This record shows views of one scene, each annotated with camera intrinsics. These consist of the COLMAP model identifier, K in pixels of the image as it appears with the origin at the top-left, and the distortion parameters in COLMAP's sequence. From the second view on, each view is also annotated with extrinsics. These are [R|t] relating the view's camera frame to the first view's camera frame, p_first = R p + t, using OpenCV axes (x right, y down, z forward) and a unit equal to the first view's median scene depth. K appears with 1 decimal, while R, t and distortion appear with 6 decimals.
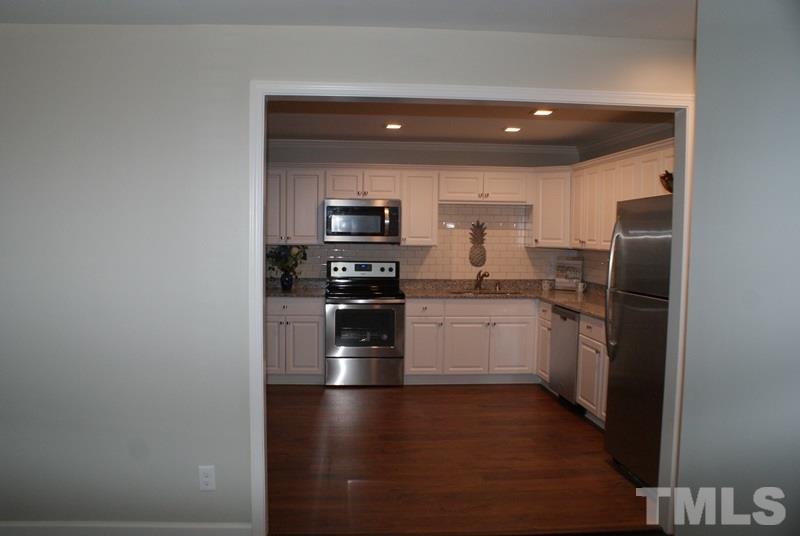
lens RADIAL K [[623.9, 0, 394.7], [0, 623.9, 269.7], [0, 0, 1]] dist [-0.091818, -0.002447]
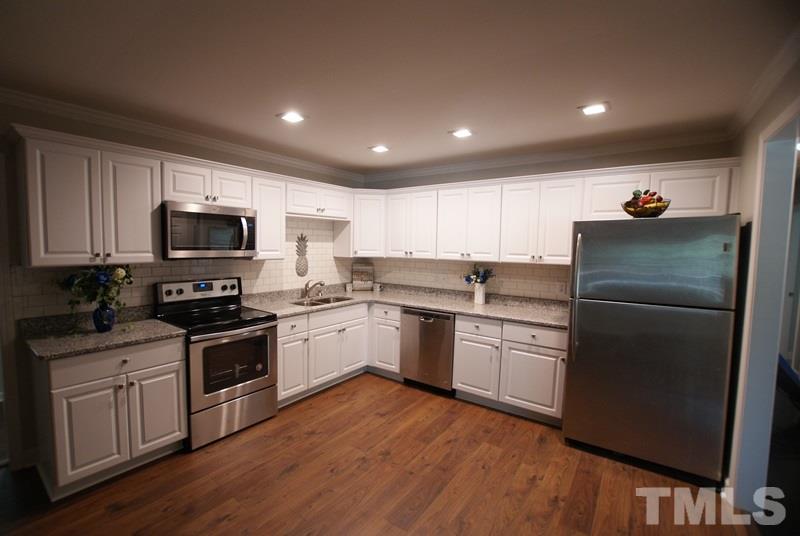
lens RADIAL K [[359.0, 0, 371.5], [0, 359.0, 268.2], [0, 0, 1]] dist [-0.006061, 0.000430]
pose [[0.692612, -0.050180, 0.719562, -0.246727], [0.034421, 0.998740, 0.036517, -0.040169], [-0.720488, -0.000524, 0.693467, 0.515058]]
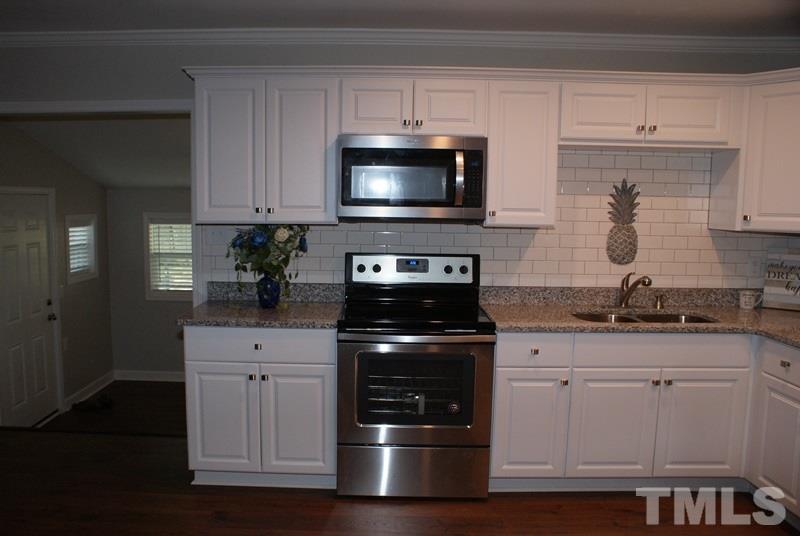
lens RADIAL K [[631.8, 0, 381.5], [0, 631.8, 274.1], [0, 0, 1]] dist [-0.086300, 0.031139]
pose [[0.995652, 0.011500, -0.092440, -0.027220], [-0.006813, 0.998683, 0.050859, -0.024424], [0.092903, -0.050008, 0.994419, 0.466866]]
